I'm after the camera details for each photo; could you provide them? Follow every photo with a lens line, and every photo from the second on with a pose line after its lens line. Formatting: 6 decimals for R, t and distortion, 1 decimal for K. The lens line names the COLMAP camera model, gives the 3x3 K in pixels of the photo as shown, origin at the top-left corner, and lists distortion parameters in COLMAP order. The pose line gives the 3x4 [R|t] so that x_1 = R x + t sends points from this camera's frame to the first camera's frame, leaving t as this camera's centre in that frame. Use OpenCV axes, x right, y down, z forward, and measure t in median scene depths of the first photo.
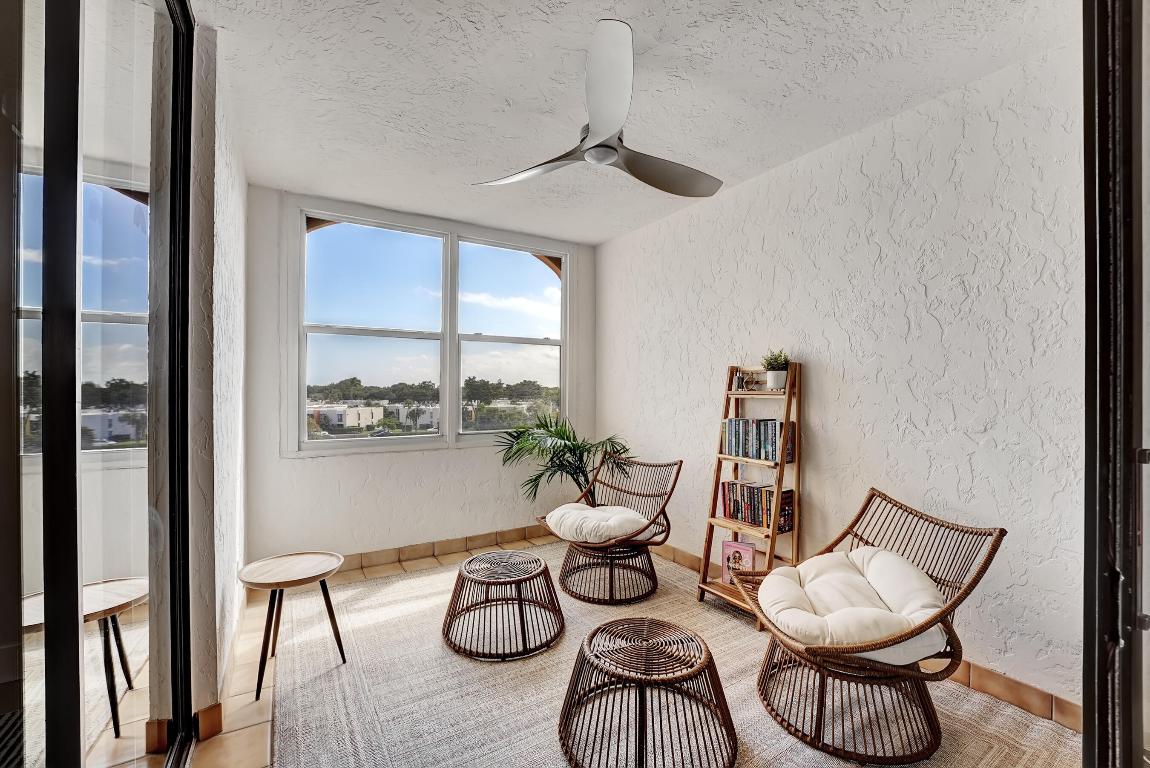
lens RADIAL K [[484.2, 0, 574.8], [0, 484.2, 390.5], [0, 0, 1]] dist [-0.014065, 0.000070]
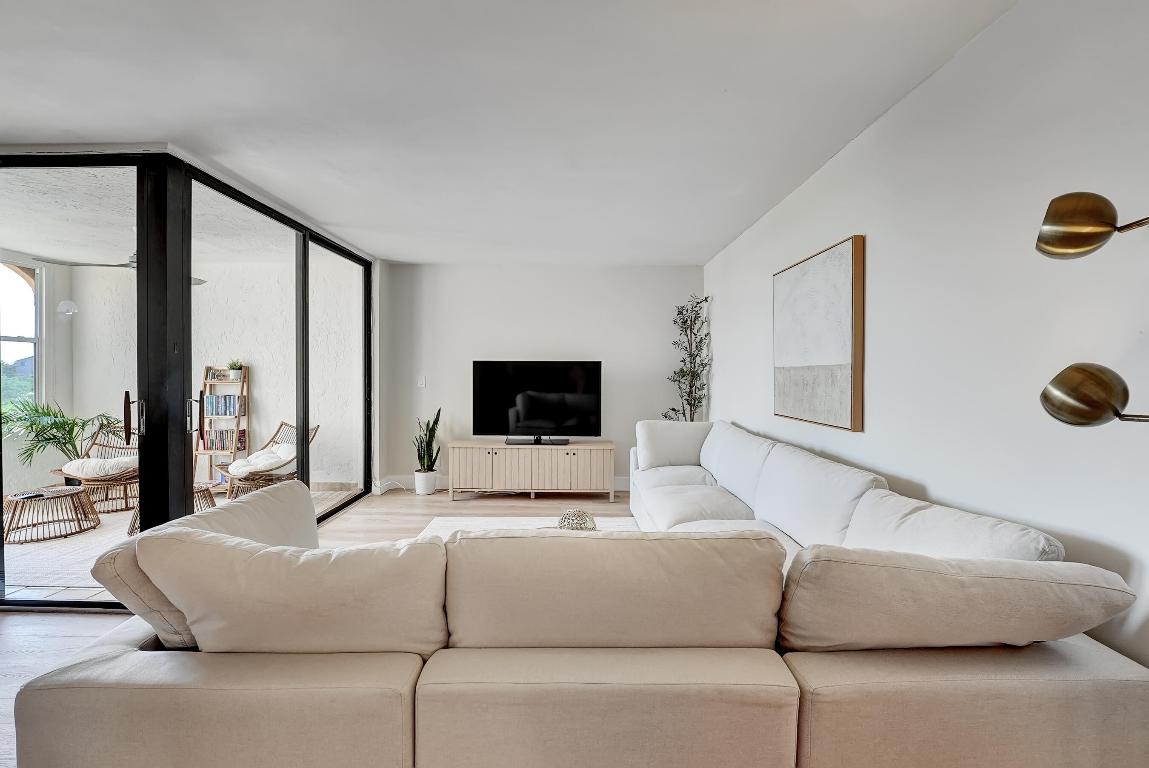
lens RADIAL K [[493.5, 0, 577.4], [0, 493.5, 380.9], [0, 0, 1]] dist [-0.014538, -0.000325]
pose [[0.527211, -0.012120, 0.849648, -0.531300], [-0.002210, 0.999875, 0.015634, -0.029787], [-0.849731, -0.010120, 0.527119, -1.206727]]
